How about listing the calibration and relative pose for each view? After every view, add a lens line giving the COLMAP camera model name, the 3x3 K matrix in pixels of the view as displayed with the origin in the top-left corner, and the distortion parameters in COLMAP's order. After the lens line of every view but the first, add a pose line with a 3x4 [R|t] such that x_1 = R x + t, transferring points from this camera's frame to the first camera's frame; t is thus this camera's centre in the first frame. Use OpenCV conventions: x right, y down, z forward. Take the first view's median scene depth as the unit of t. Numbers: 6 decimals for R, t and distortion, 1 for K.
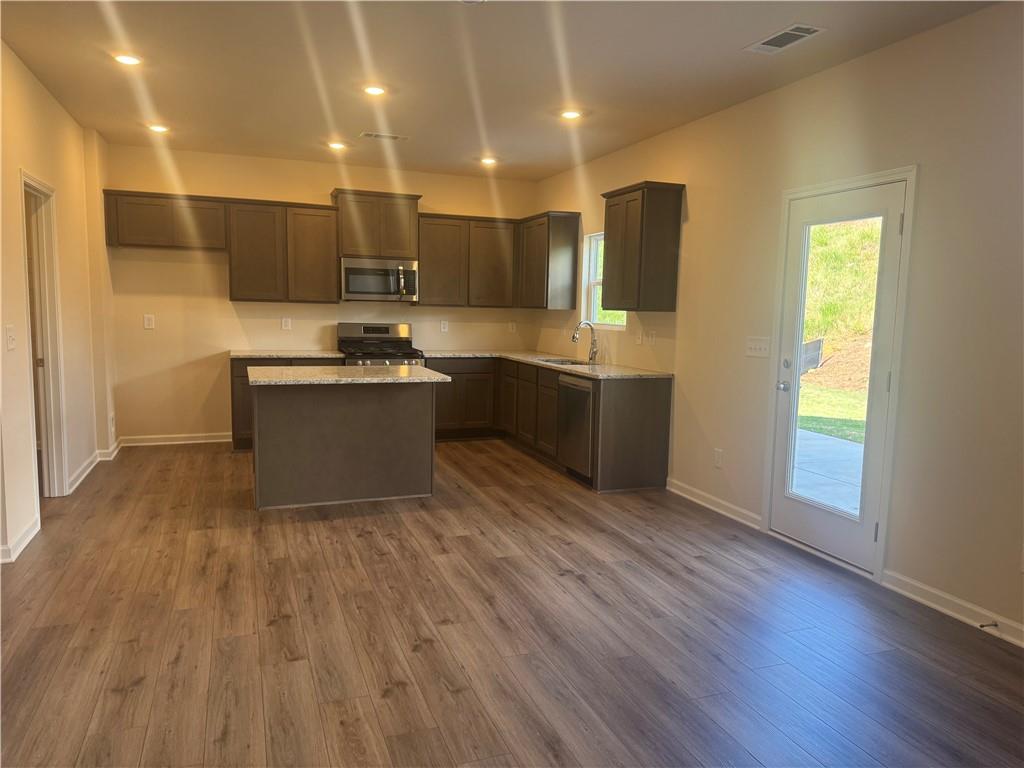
lens RADIAL K [[723.3, 0, 530.9], [0, 723.3, 390.0], [0, 0, 1]] dist [0.038631, -0.079406]
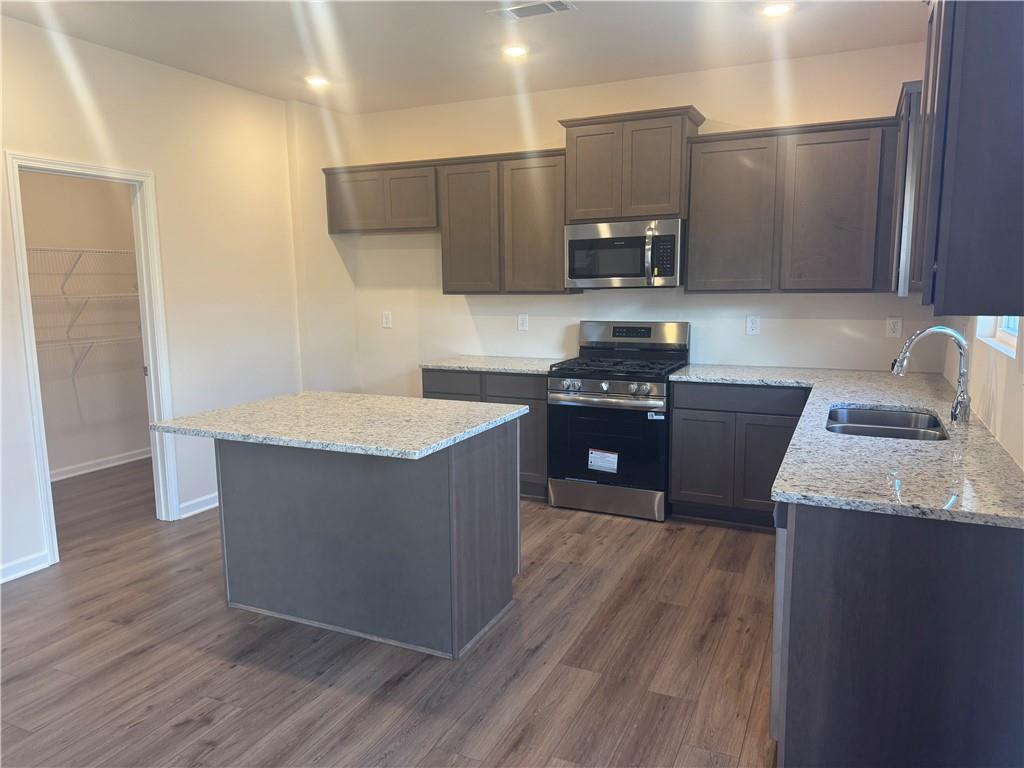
lens RADIAL K [[720.8, 0, 503.8], [0, 720.8, 383.8], [0, 0, 1]] dist [0.099359, -0.146690]
pose [[0.669338, 0.074656, -0.739197, 0.221015], [-0.056226, 0.997175, 0.049798, -0.069726], [0.740827, 0.008230, 0.671645, 0.534647]]
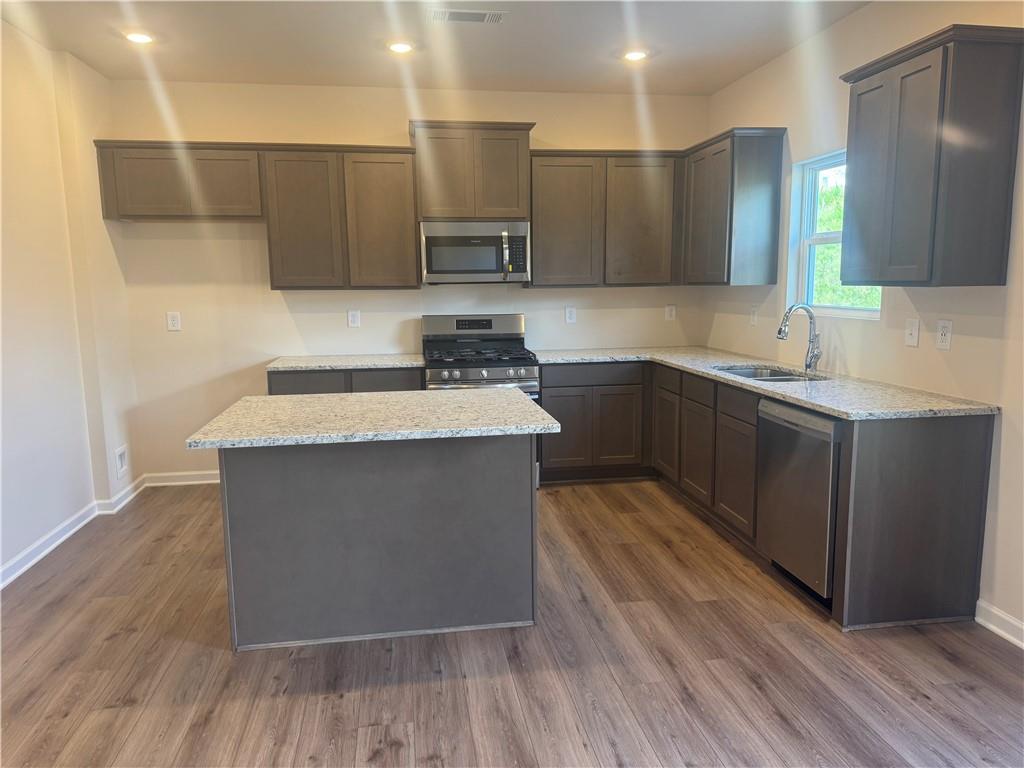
lens RADIAL K [[720.8, 0, 503.8], [0, 720.8, 383.8], [0, 0, 1]] dist [0.099359, -0.146690]
pose [[0.971167, -0.001381, -0.238398, -0.018505], [0.007273, 0.999689, 0.023838, -0.045934], [0.238291, -0.024885, 0.970875, 0.357712]]
